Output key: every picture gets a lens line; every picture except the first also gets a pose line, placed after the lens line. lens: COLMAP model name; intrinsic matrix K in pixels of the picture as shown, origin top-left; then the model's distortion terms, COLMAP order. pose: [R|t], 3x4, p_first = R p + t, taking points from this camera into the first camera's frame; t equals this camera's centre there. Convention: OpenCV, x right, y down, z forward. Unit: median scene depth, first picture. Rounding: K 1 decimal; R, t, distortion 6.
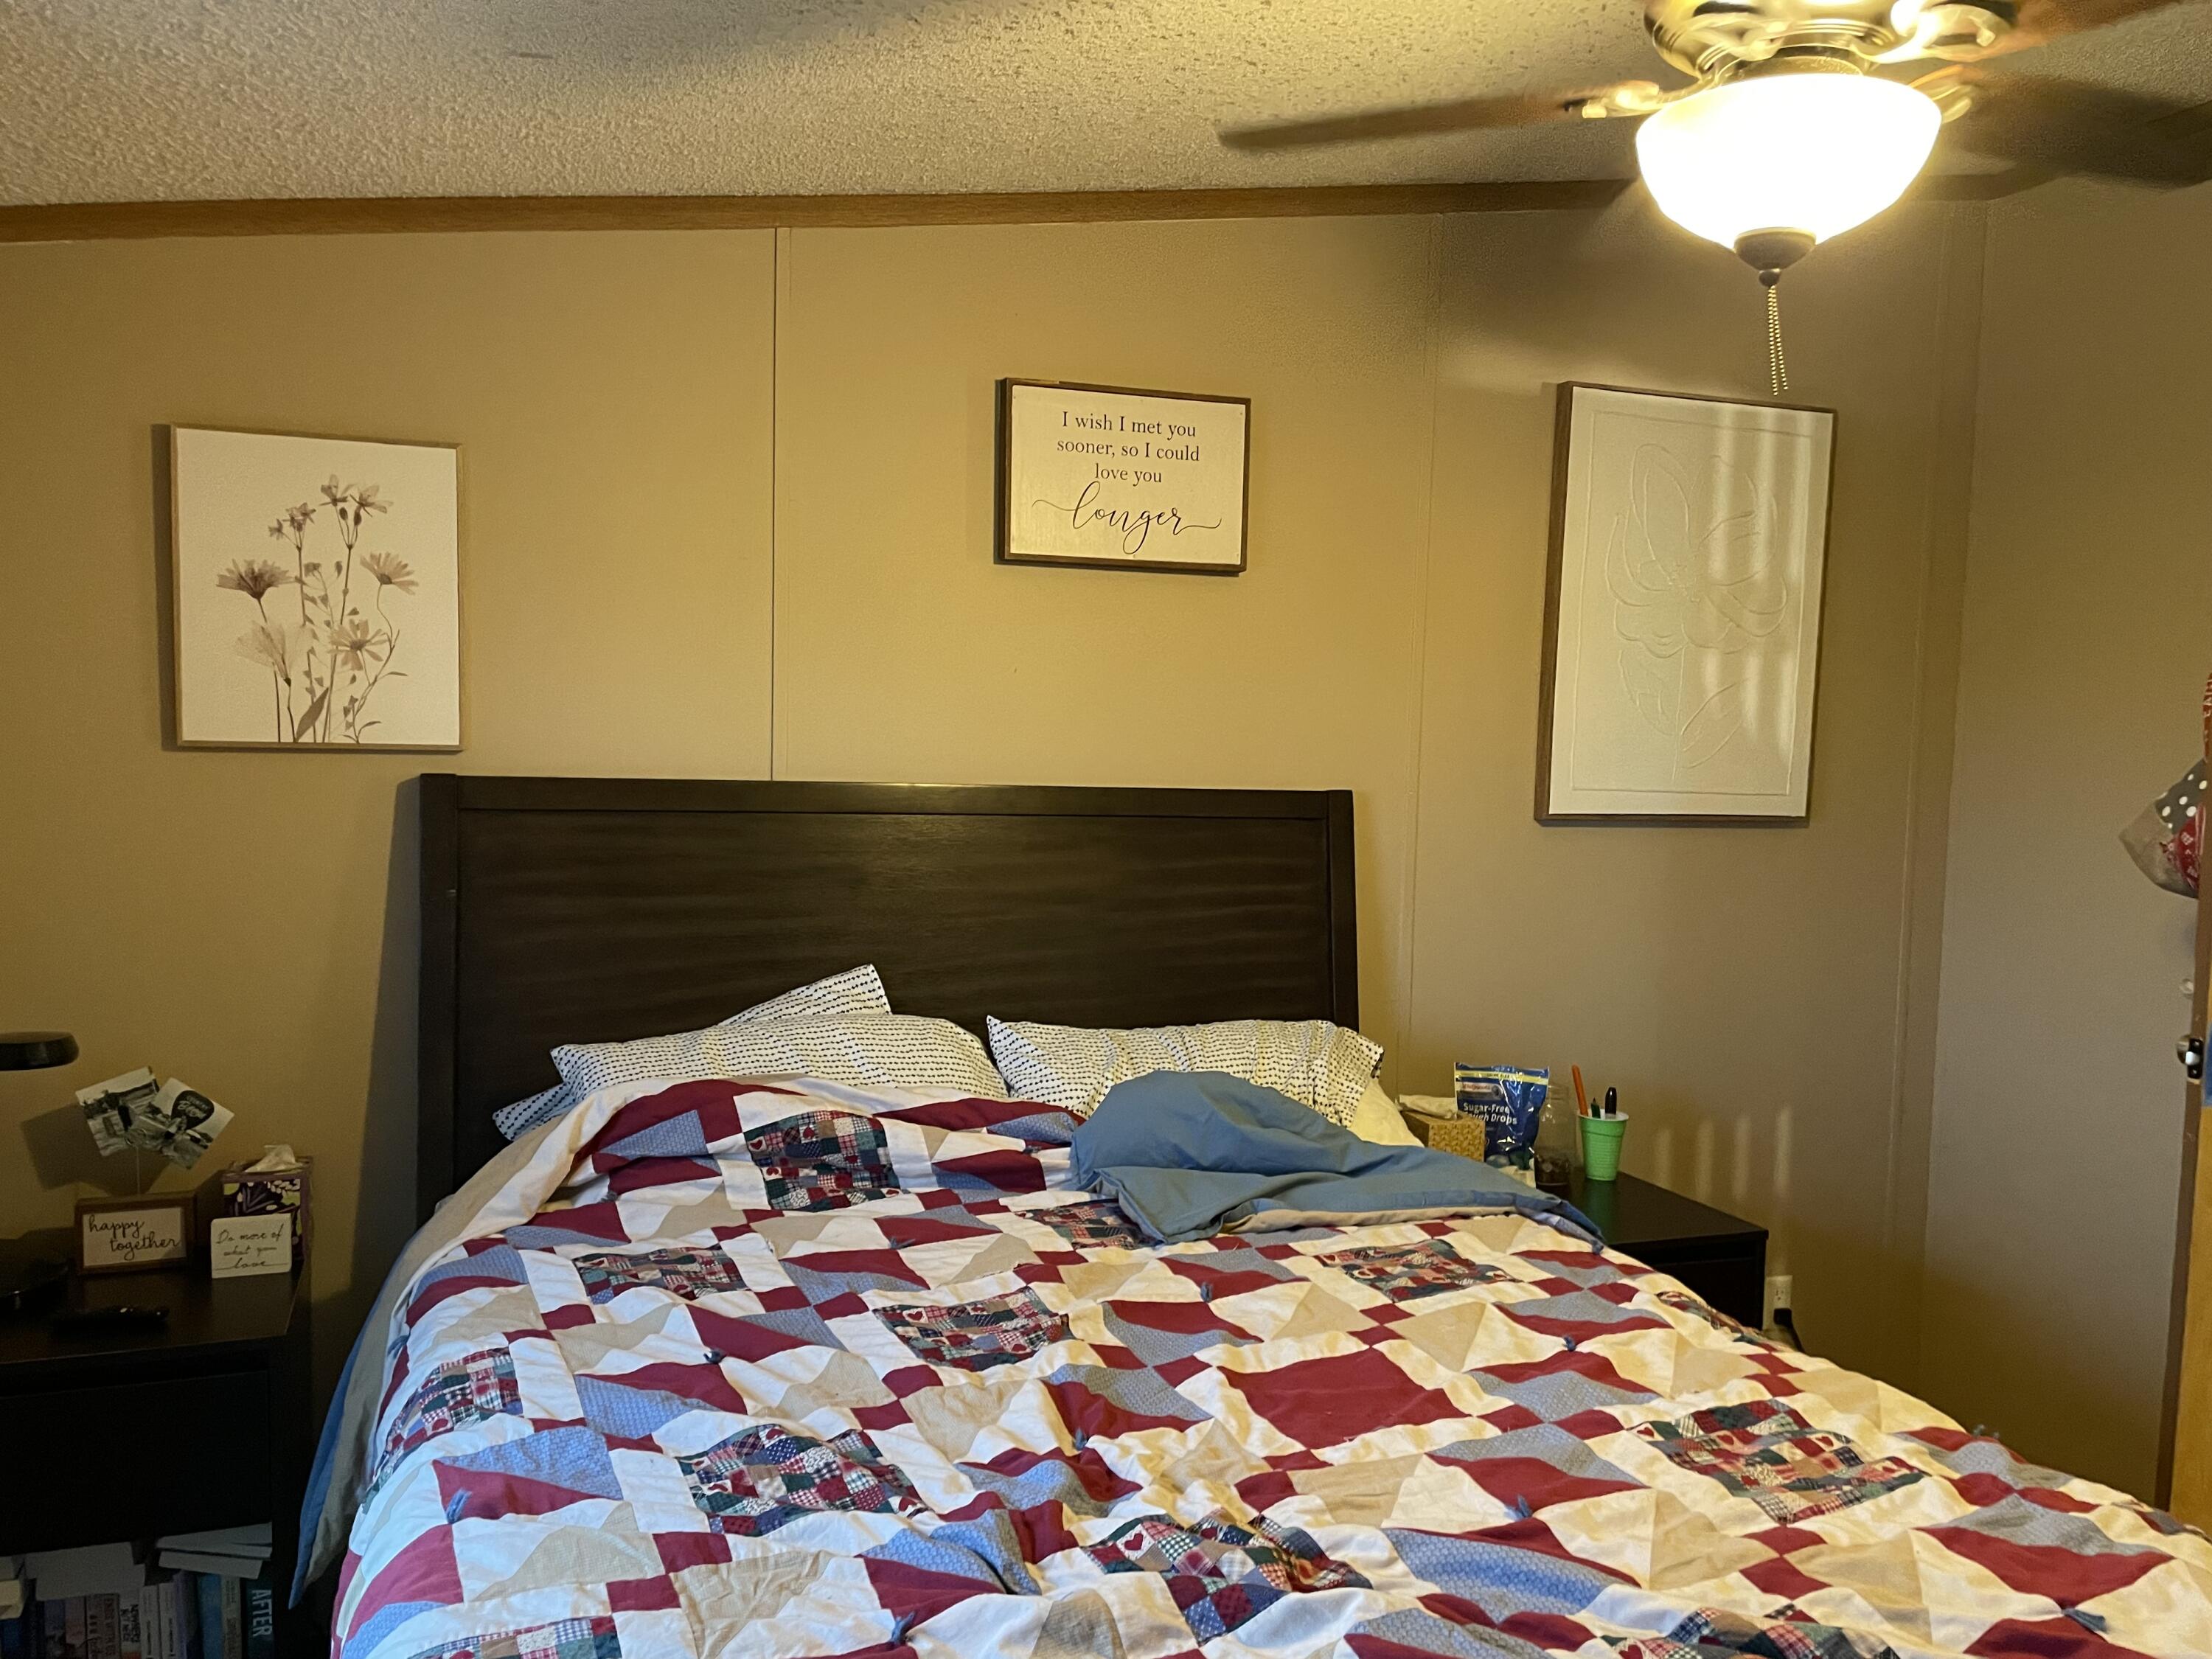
lens RADIAL K [[1671.4, 0, 1104.0], [0, 1671.4, 827.5], [0, 0, 1]] dist [0.077434, -0.095199]
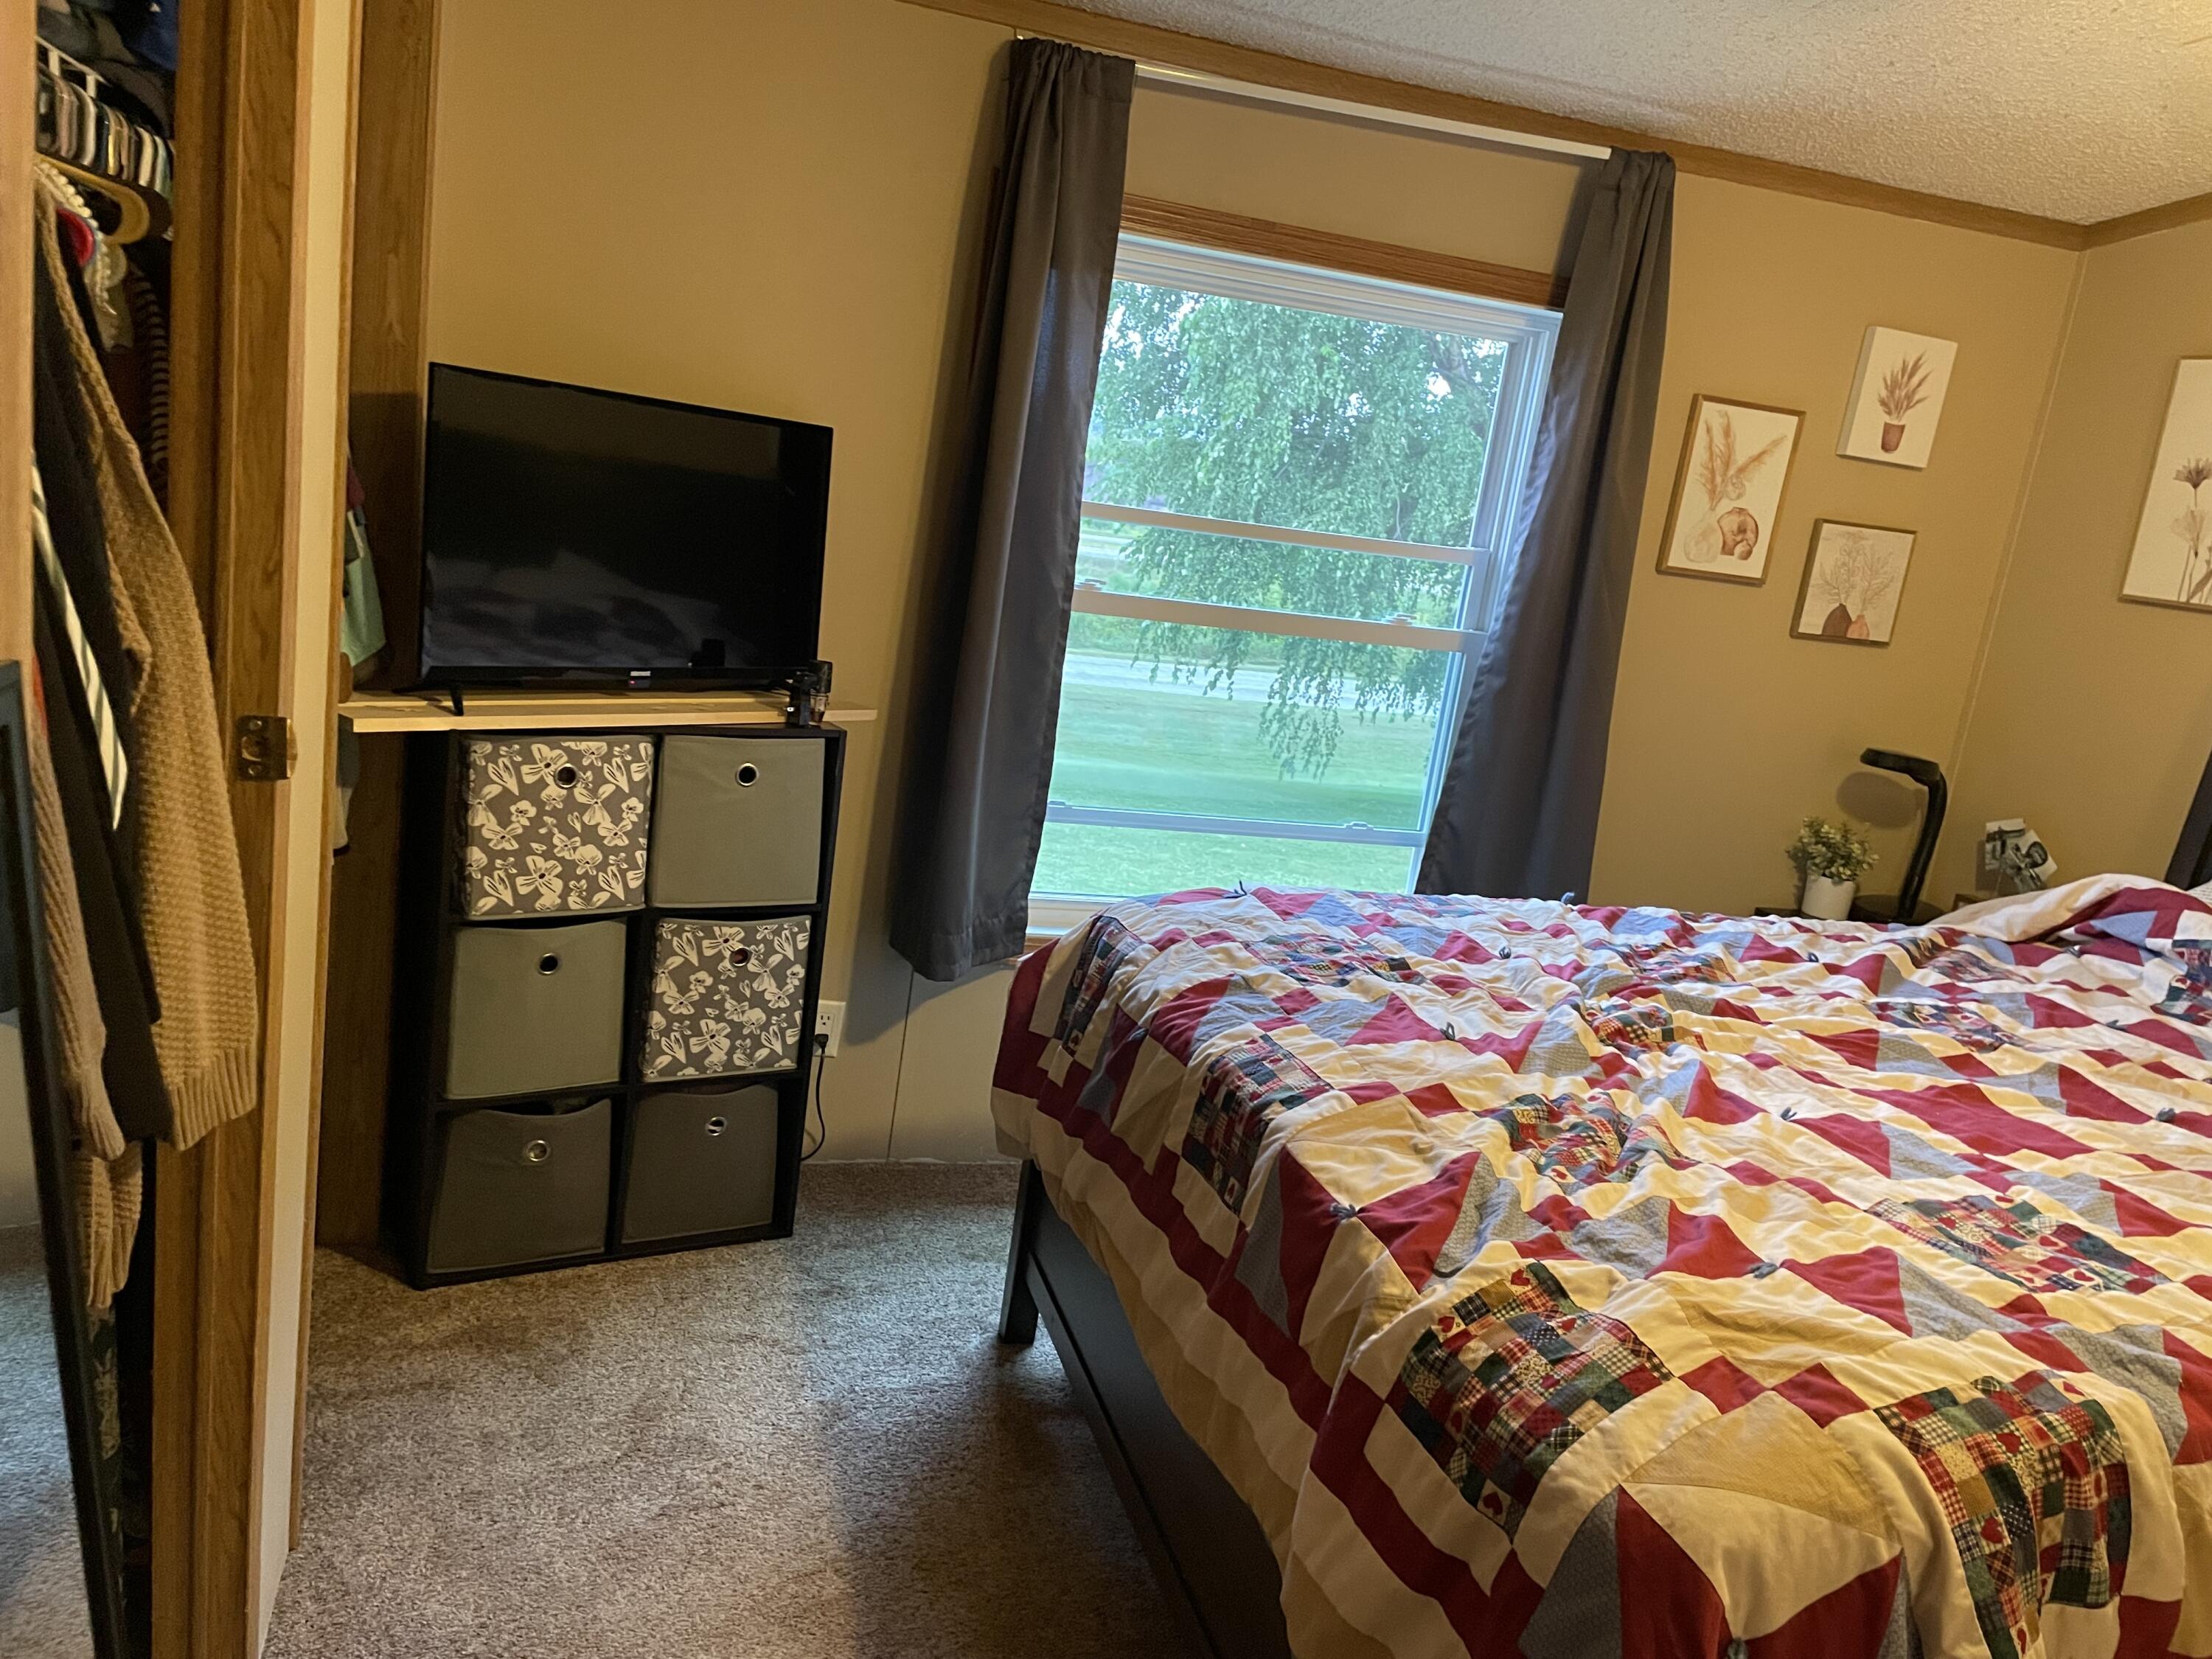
lens RADIAL K [[1671.4, 0, 1104.2], [0, 1671.4, 832.8], [0, 0, 1]] dist [0.077434, -0.095199]
pose [[-0.069004, 0.183221, -0.980647, 0.888875], [-0.204643, 0.959486, 0.193667, 0.036078], [0.976401, 0.214047, -0.028713, 0.295093]]
